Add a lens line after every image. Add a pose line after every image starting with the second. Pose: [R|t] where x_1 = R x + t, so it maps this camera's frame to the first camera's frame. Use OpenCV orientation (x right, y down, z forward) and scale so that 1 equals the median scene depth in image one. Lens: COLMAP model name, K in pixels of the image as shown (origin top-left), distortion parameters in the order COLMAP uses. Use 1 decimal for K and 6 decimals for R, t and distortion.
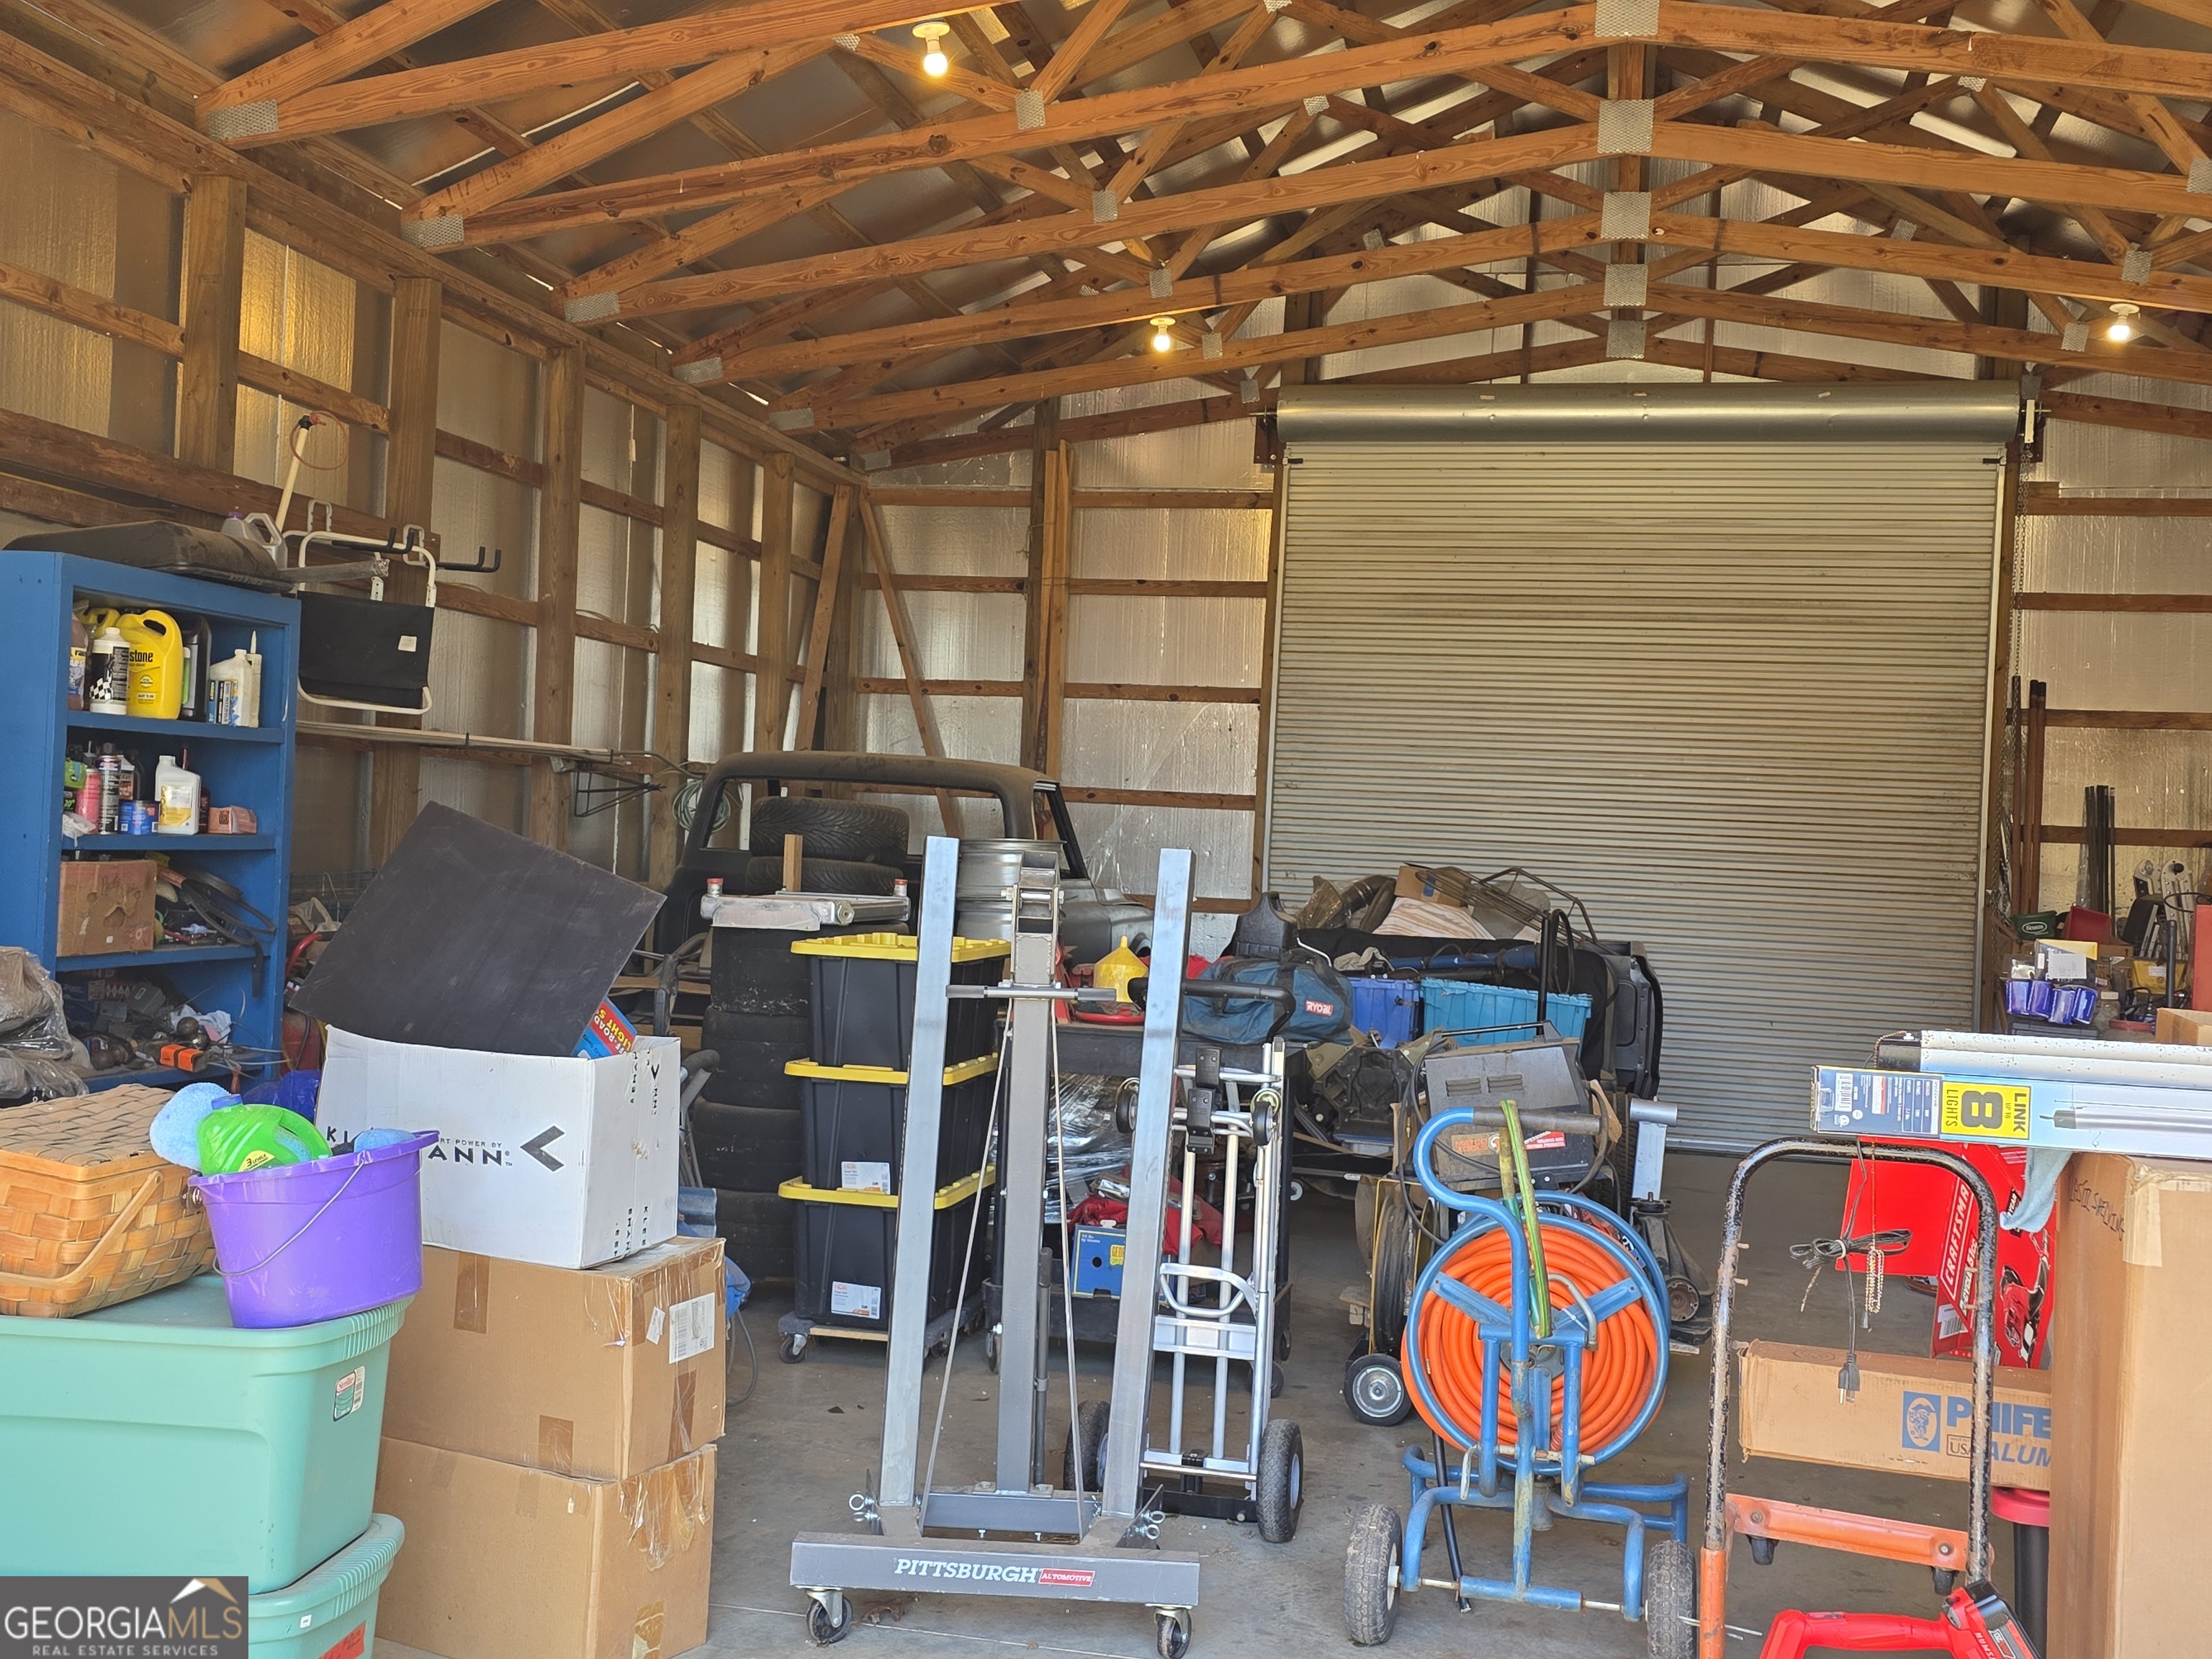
lens RADIAL K [[2176.6, 0, 1106.1], [0, 2176.6, 831.4], [0, 0, 1]] dist [0.041037, 0.000000]
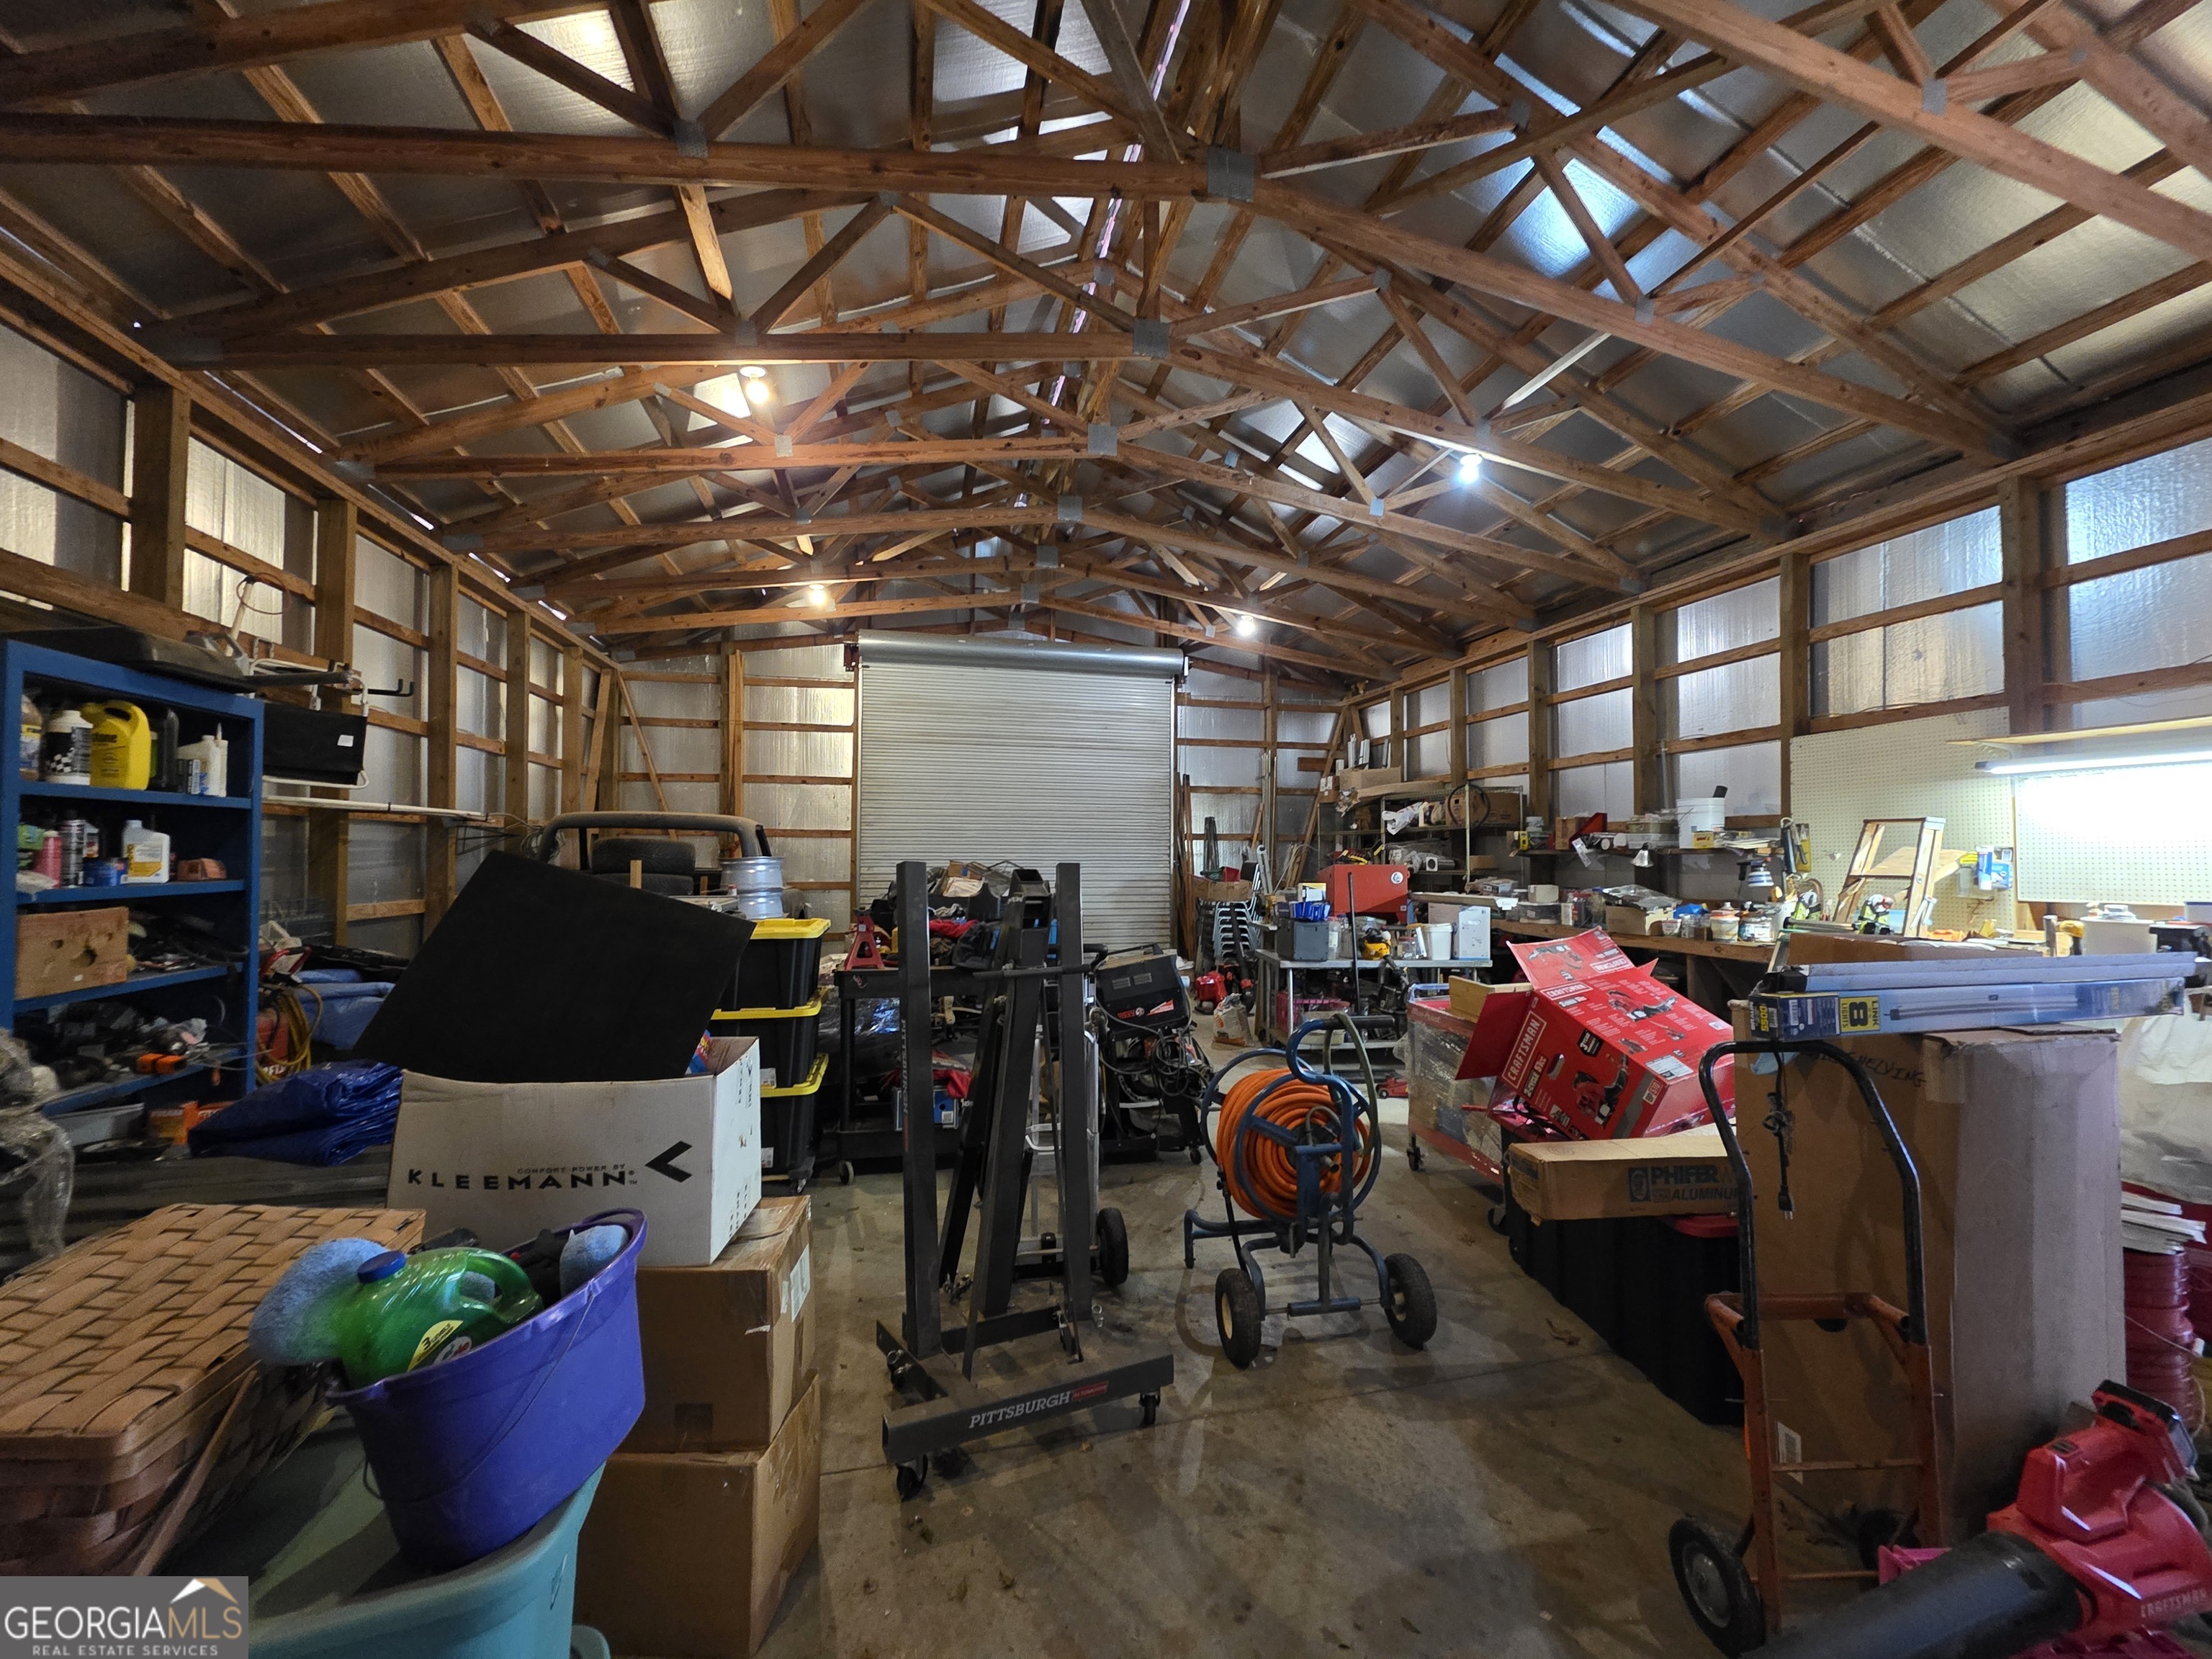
lens RADIAL K [[877.0, 0, 1107.8], [0, 877.0, 836.5], [0, 0, 1]] dist [-0.000530, -0.000214]
pose [[0.895314, -0.030992, 0.444357, -0.132119], [0.033839, 0.999426, 0.001525, -0.006275], [-0.444149, 0.013671, 0.895849, 0.265509]]
